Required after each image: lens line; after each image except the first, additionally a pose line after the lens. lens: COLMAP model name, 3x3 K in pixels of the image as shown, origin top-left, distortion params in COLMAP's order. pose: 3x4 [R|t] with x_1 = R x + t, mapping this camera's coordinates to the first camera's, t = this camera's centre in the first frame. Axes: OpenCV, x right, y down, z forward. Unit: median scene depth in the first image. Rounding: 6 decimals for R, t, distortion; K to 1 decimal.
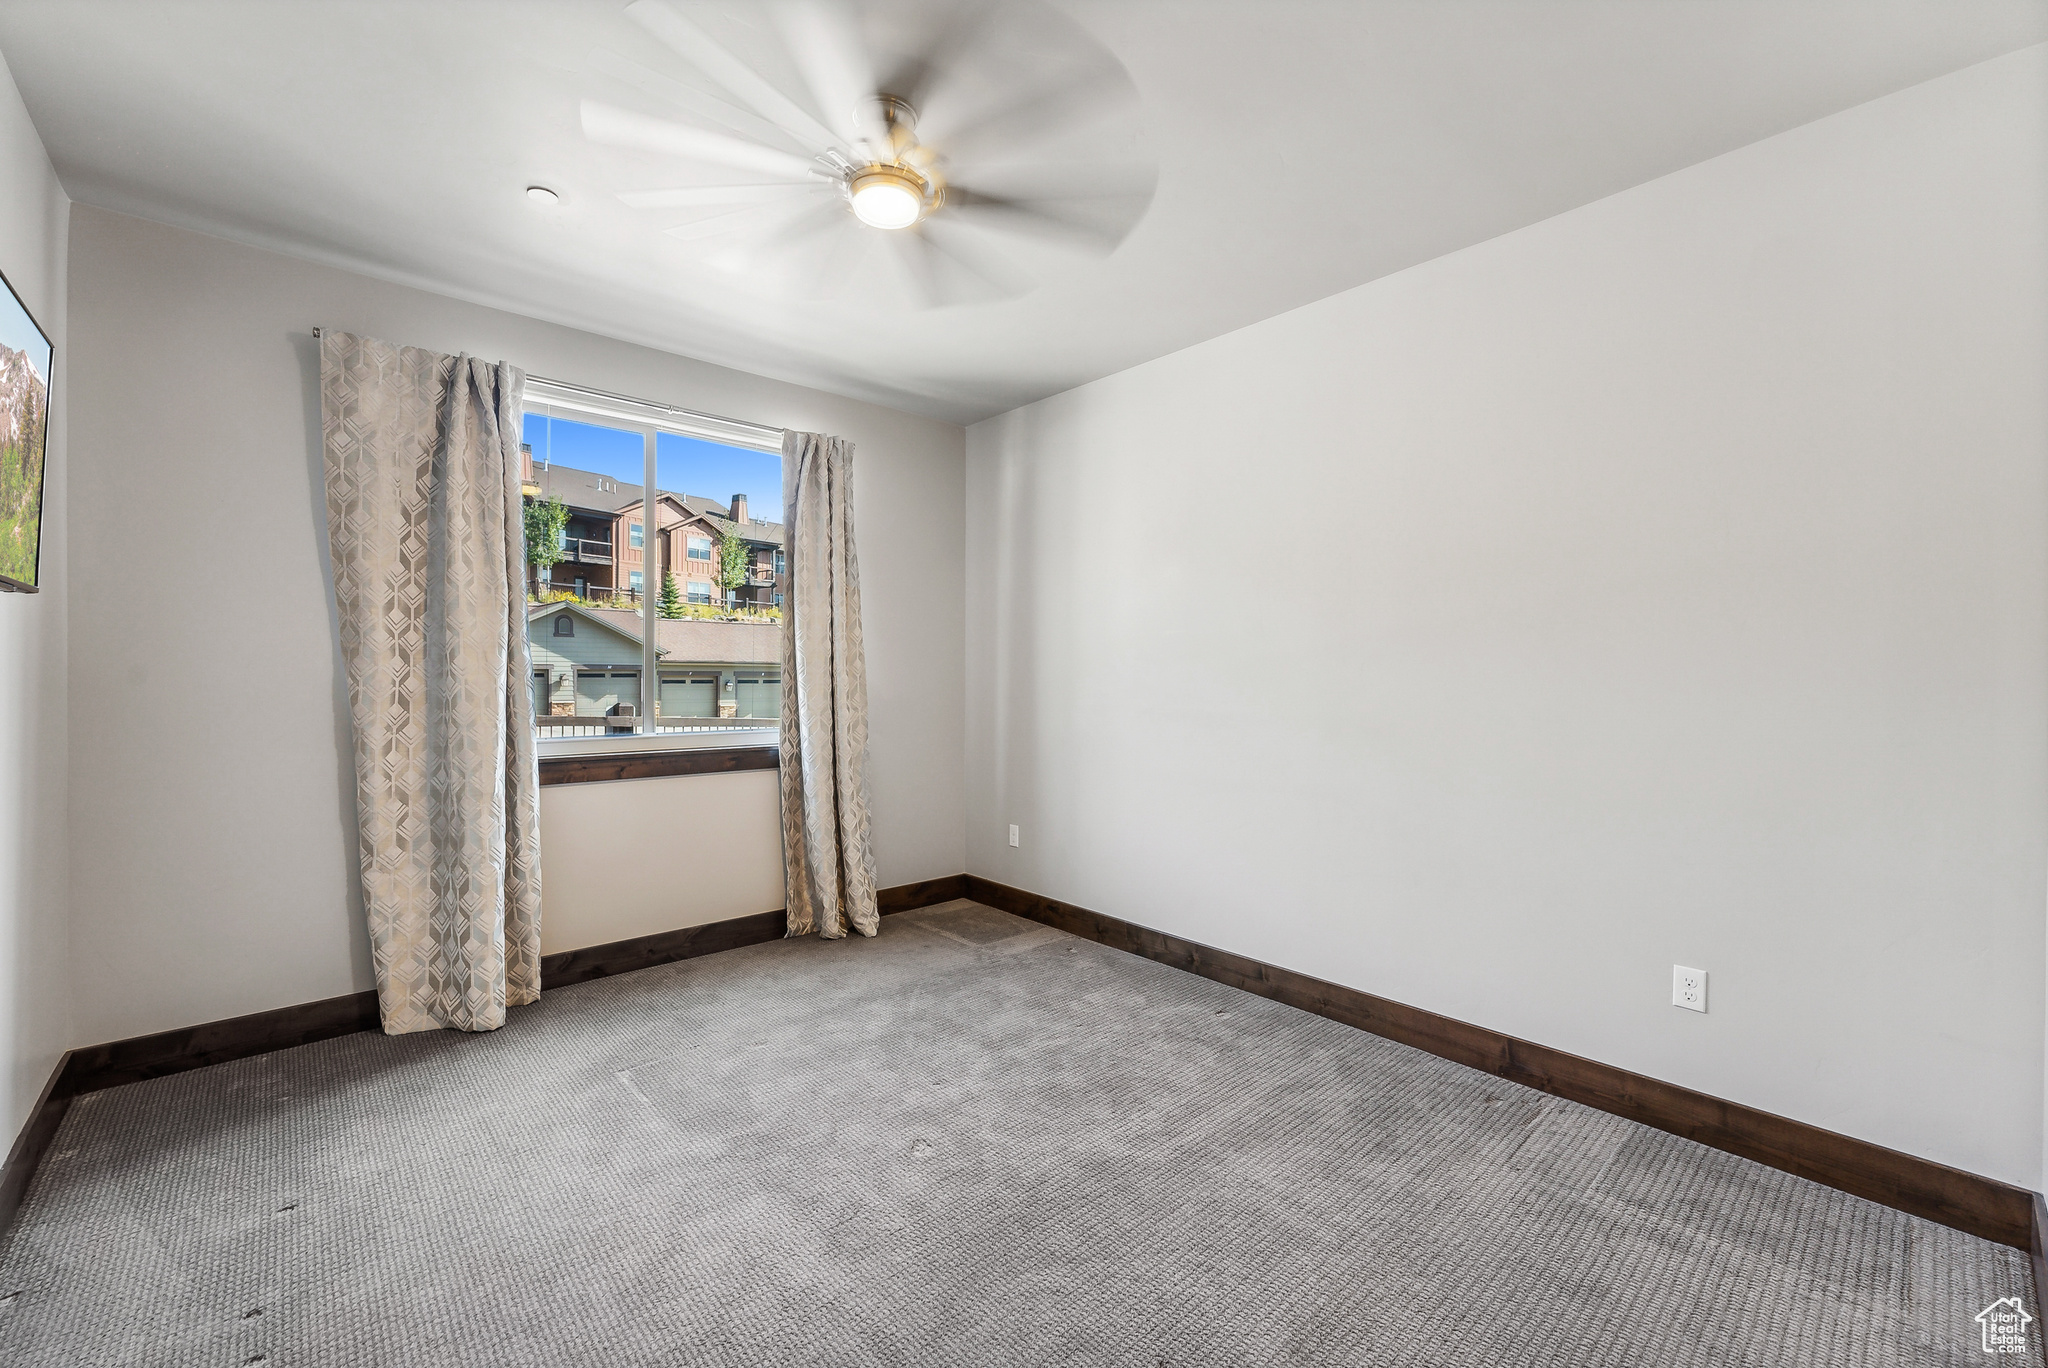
lens RADIAL K [[818.2, 0, 1028.5], [0, 818.2, 673.8], [0, 0, 1]] dist [-0.000572, -0.000006]
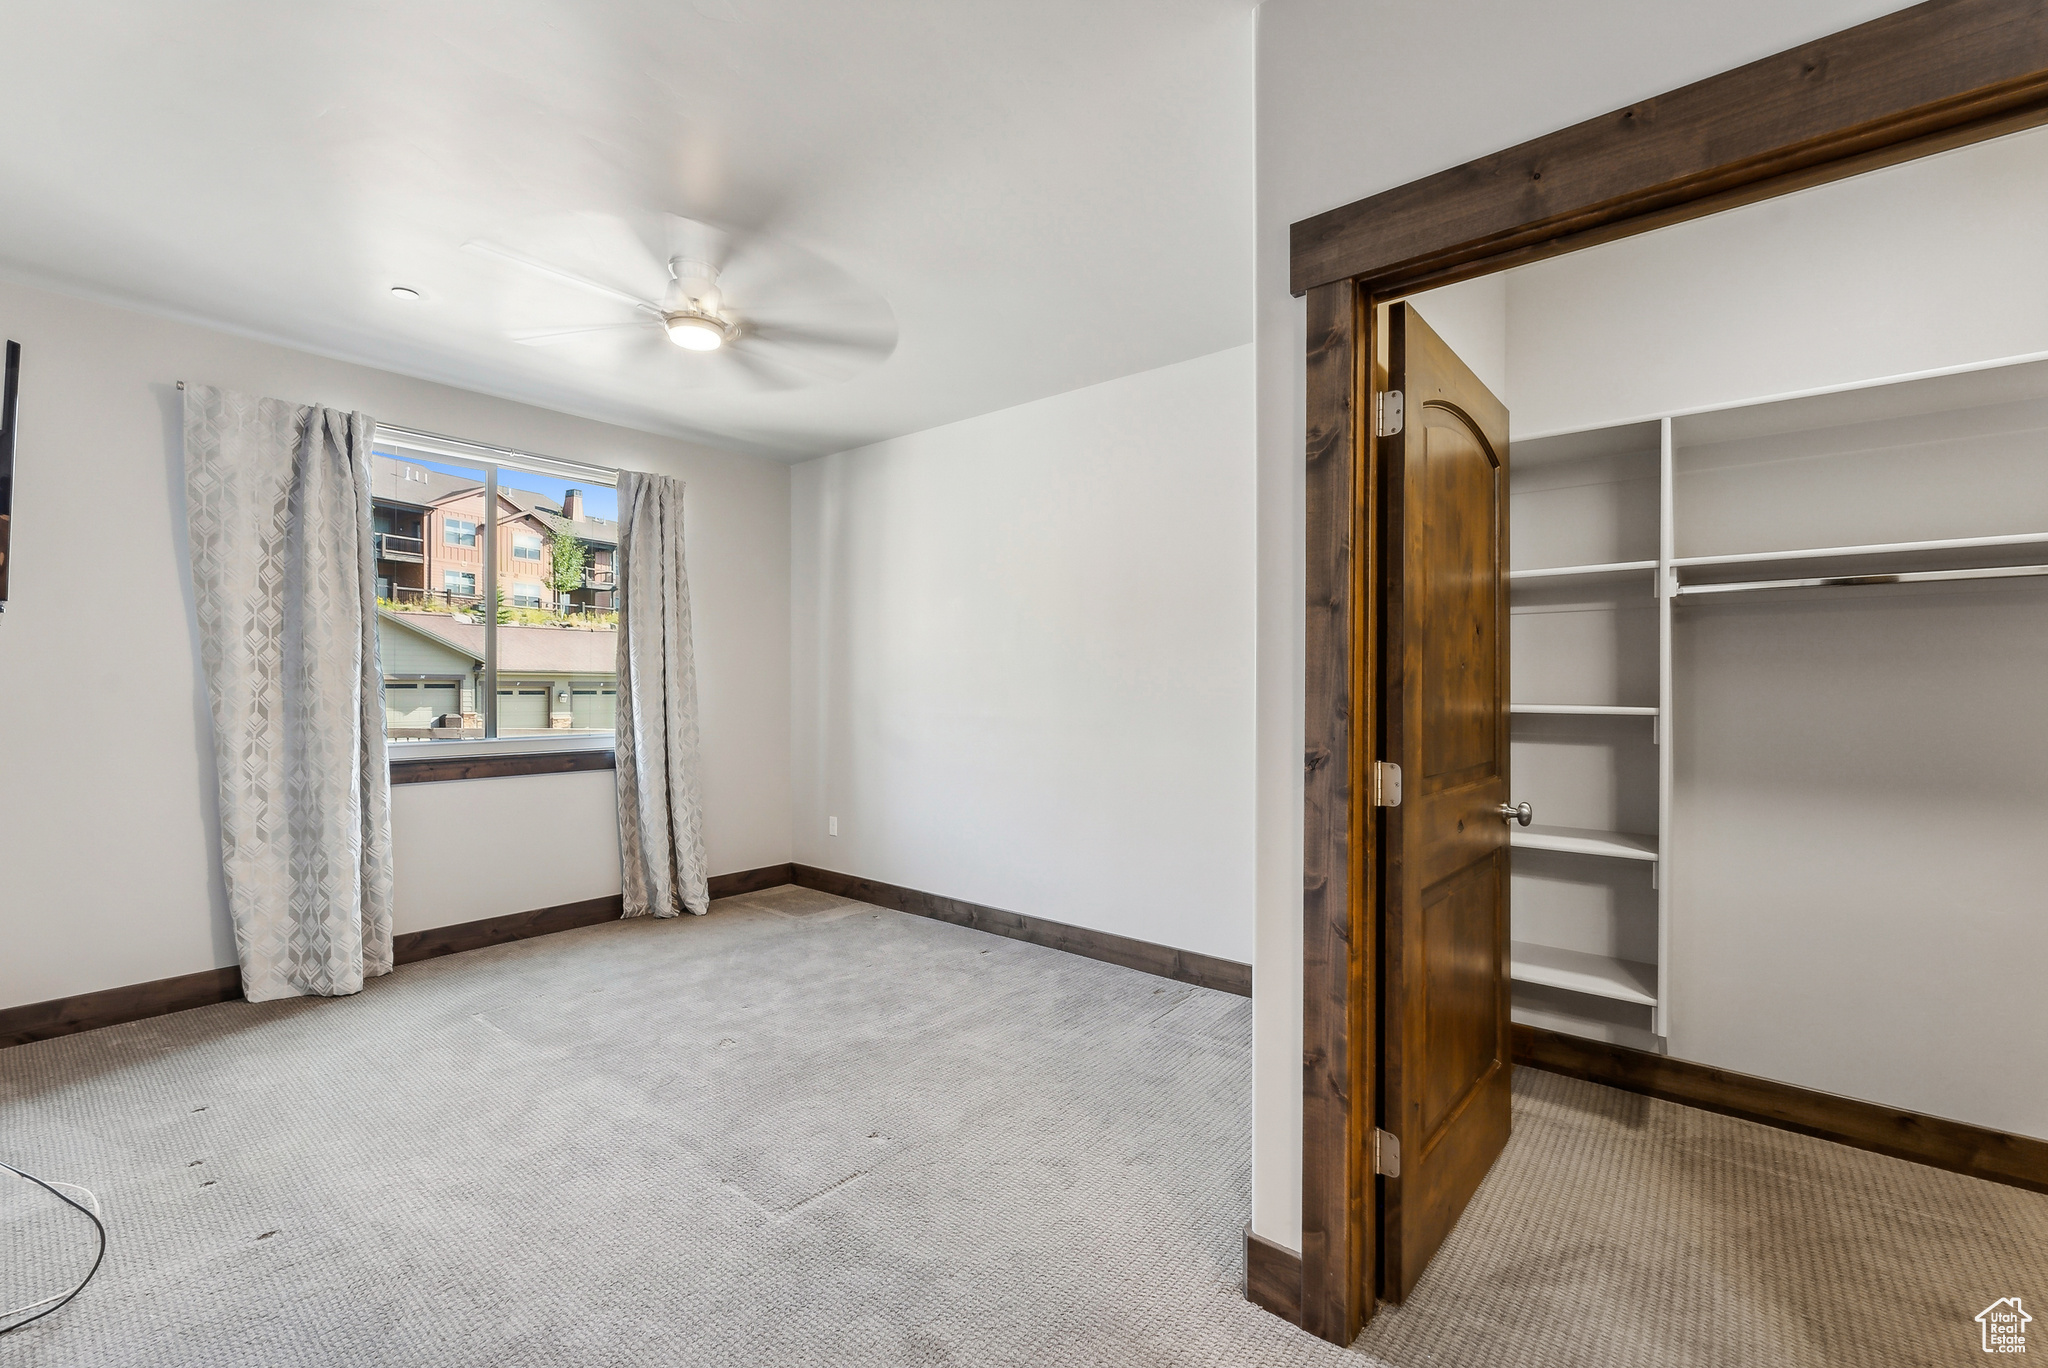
lens RADIAL K [[818.2, 0, 1011.1], [0, 818.2, 687.7], [0, 0, 1]] dist [-0.000572, -0.000006]
pose [[0.988717, -0.001699, 0.149786, 0.092150], [0.000962, 0.999987, 0.004994, -0.002135], [-0.149793, -0.004794, 0.988706, -0.274786]]
